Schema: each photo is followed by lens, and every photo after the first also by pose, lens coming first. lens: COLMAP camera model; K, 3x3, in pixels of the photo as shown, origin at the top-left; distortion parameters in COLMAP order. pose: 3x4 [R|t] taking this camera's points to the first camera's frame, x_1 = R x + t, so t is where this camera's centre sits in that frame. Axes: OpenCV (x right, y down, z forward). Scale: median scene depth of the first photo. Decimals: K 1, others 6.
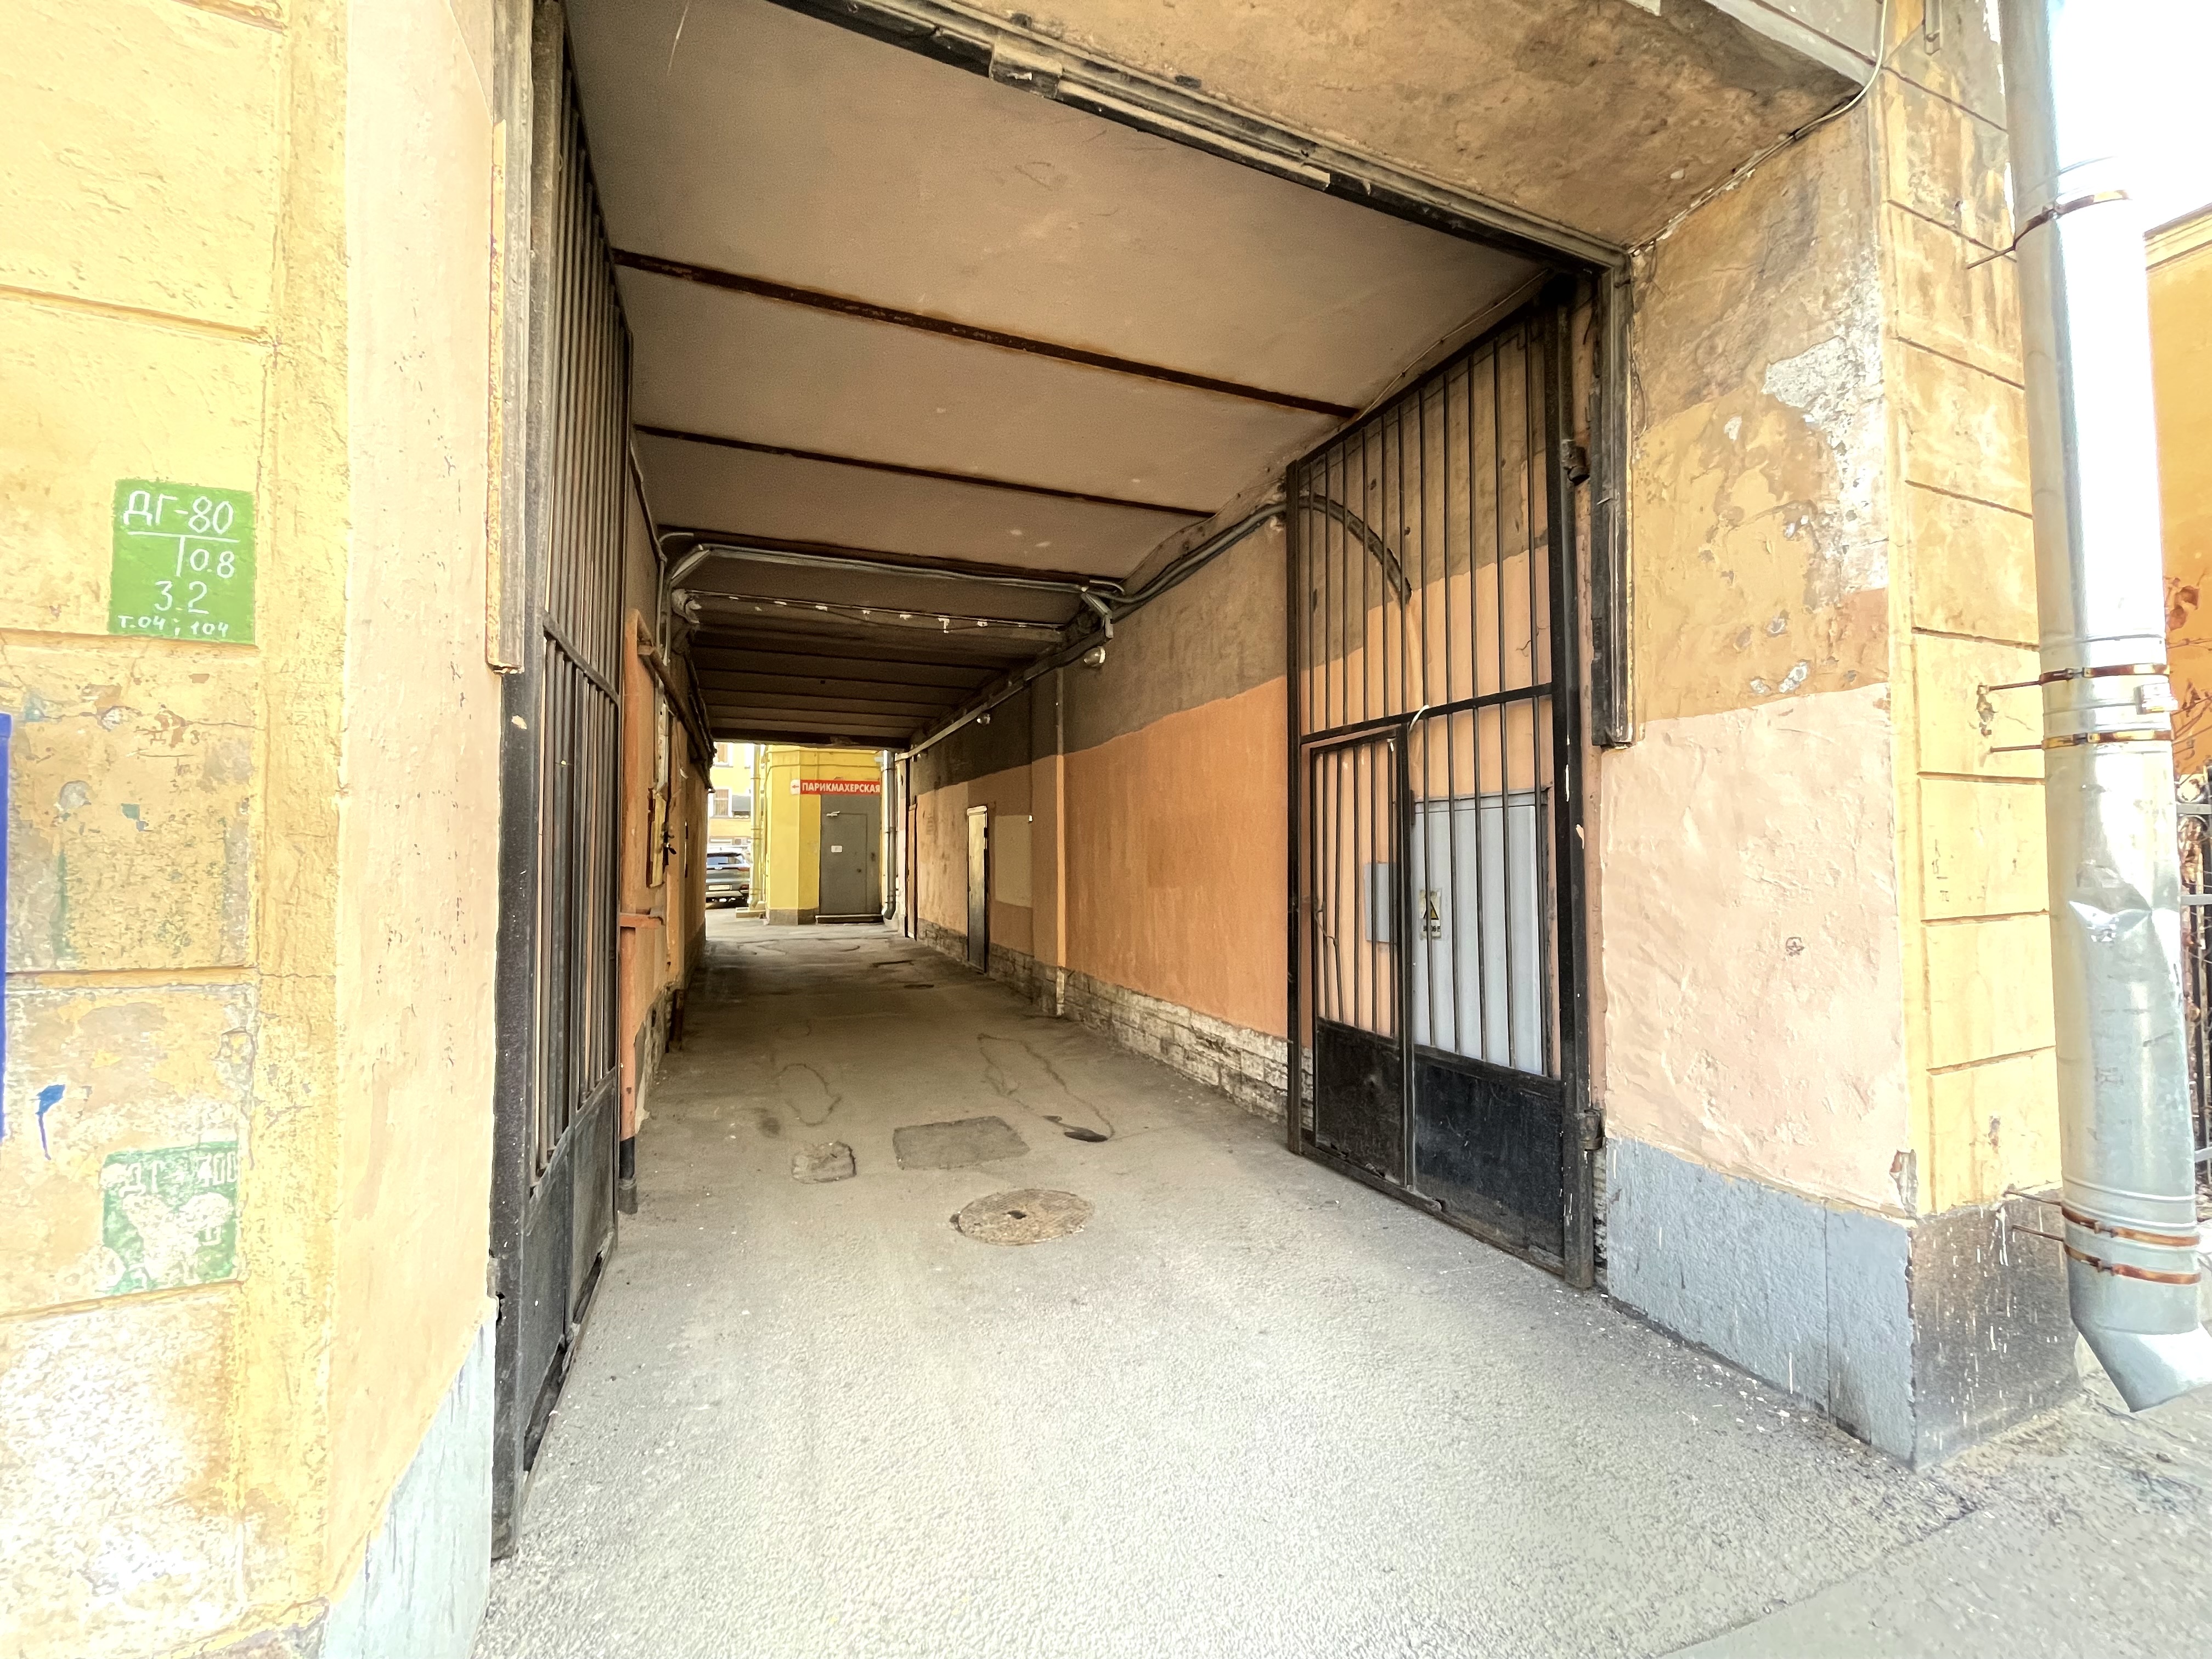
lens RADIAL K [[895.7, 0, 1108.7], [0, 895.7, 823.3], [0, 0, 1]] dist [-0.002288, -0.000266]
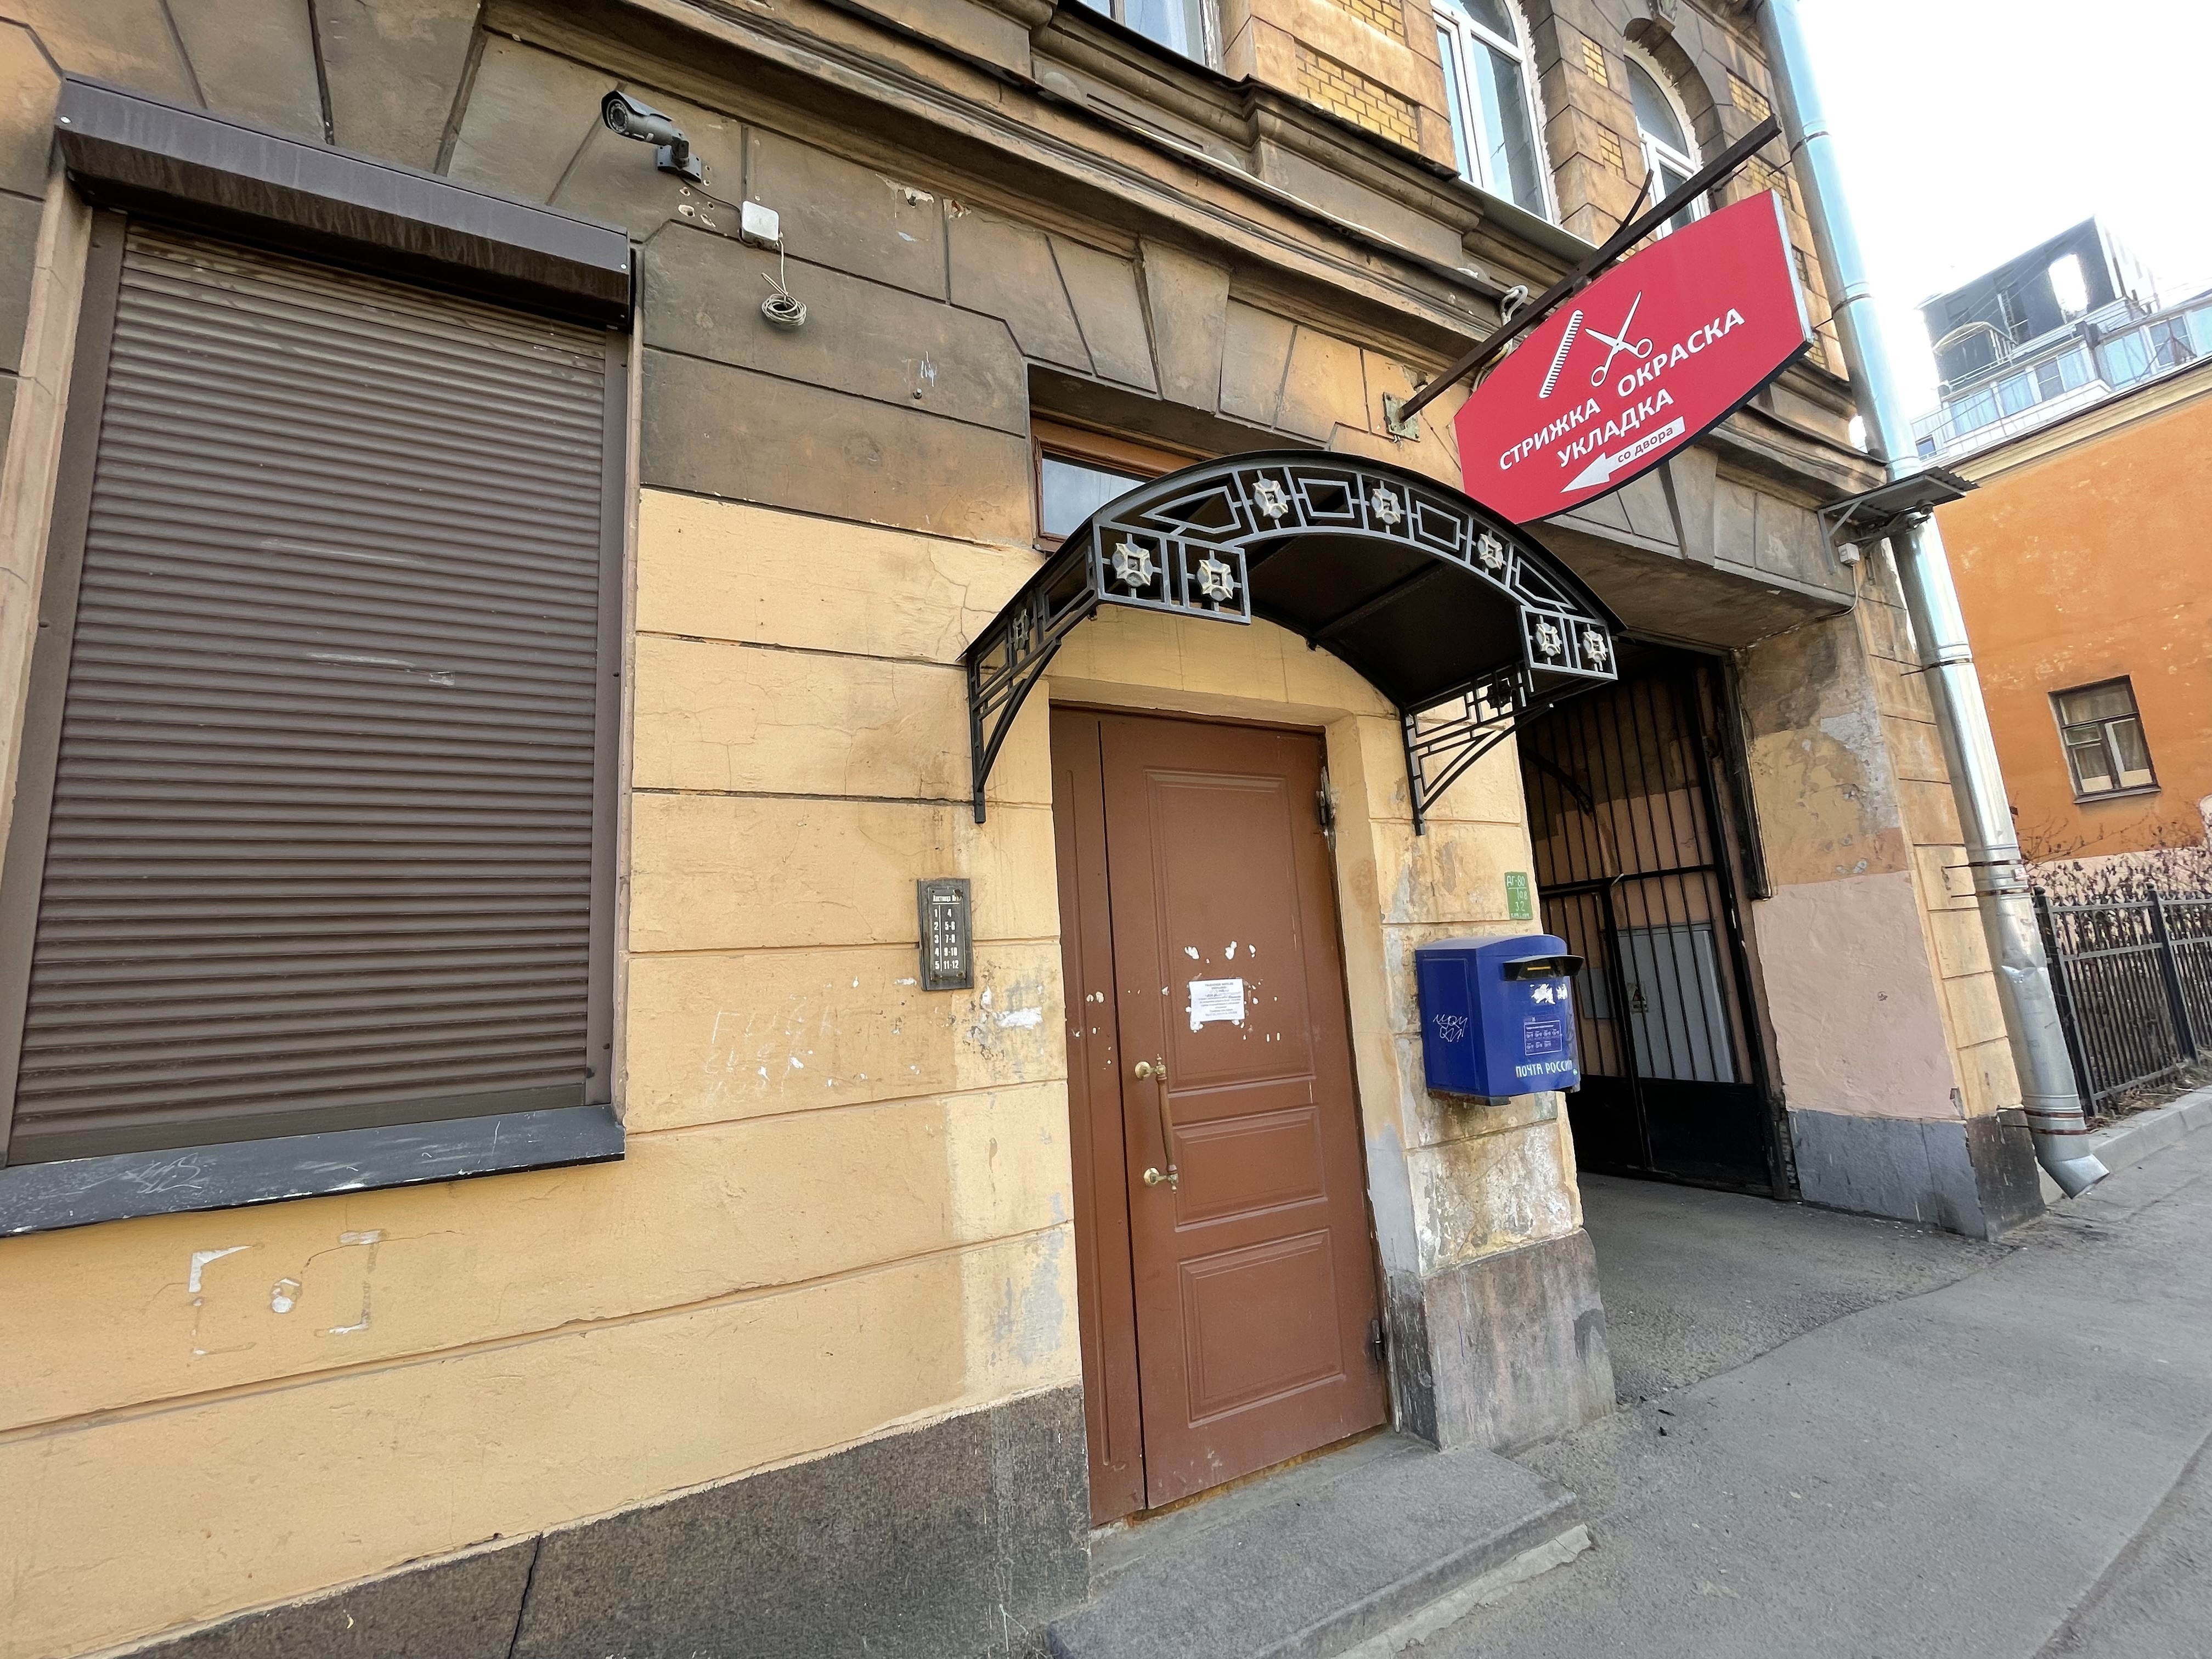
lens RADIAL K [[895.7, 0, 1102.2], [0, 895.7, 823.7], [0, 0, 1]] dist [-0.002288, -0.000266]
pose [[0.993660, -0.044565, 0.103221, -1.179786], [0.057919, 0.989791, -0.130228, -0.088983], [-0.096364, 0.135381, 0.986096, -0.886650]]
